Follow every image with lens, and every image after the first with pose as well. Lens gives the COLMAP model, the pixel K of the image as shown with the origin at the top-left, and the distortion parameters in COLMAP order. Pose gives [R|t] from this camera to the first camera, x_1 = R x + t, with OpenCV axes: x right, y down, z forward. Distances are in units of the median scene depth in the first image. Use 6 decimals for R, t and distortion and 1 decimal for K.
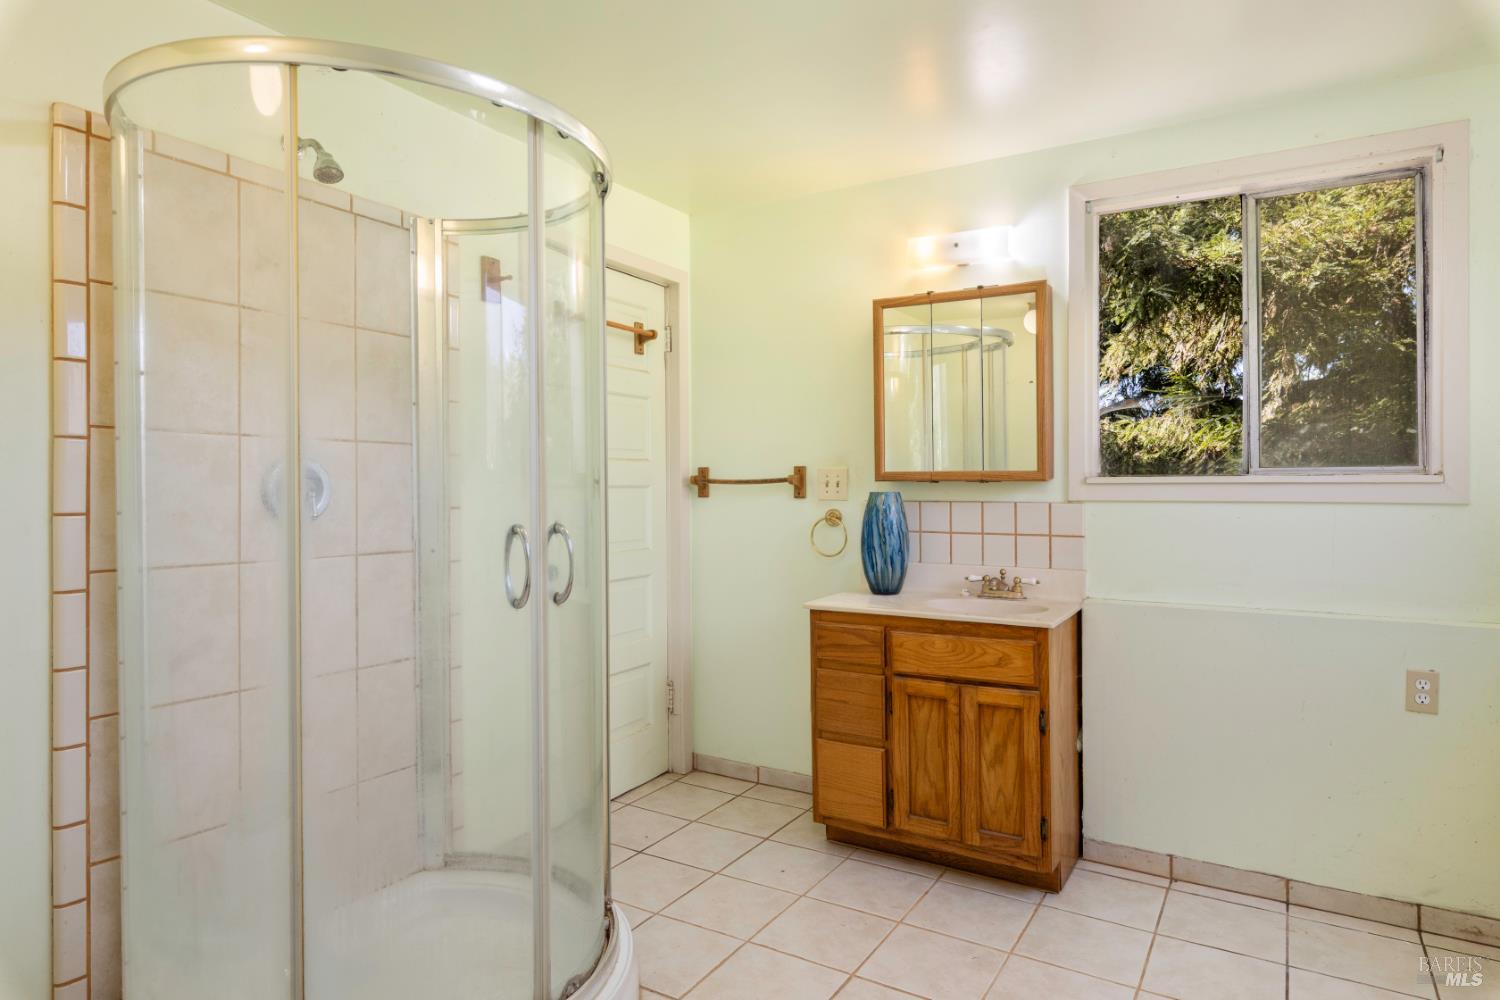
lens RADIAL K [[829.6, 0, 752.6], [0, 829.6, 473.7], [0, 0, 1]] dist [-0.000248, 0.000853]
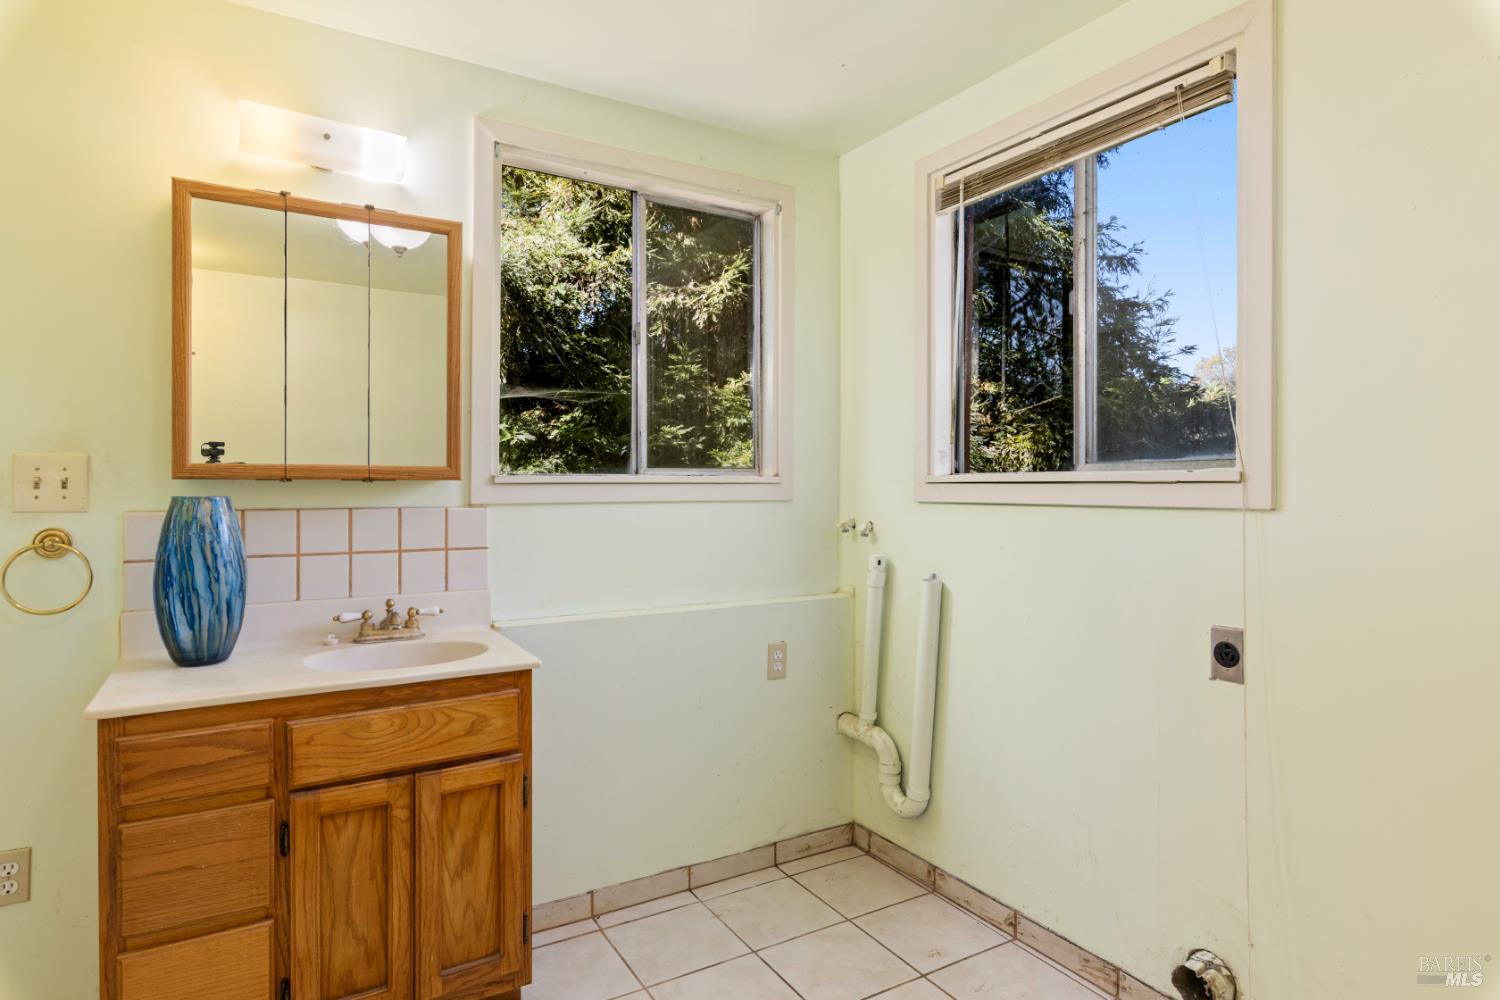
lens RADIAL K [[829.6, 0, 752.6], [0, 829.6, 473.7], [0, 0, 1]] dist [-0.000248, 0.000853]
pose [[0.480706, 0.010468, 0.876820, -0.211105], [-0.013428, 0.999899, -0.004576, 0.002937], [-0.876779, -0.009575, 0.480798, 0.405648]]
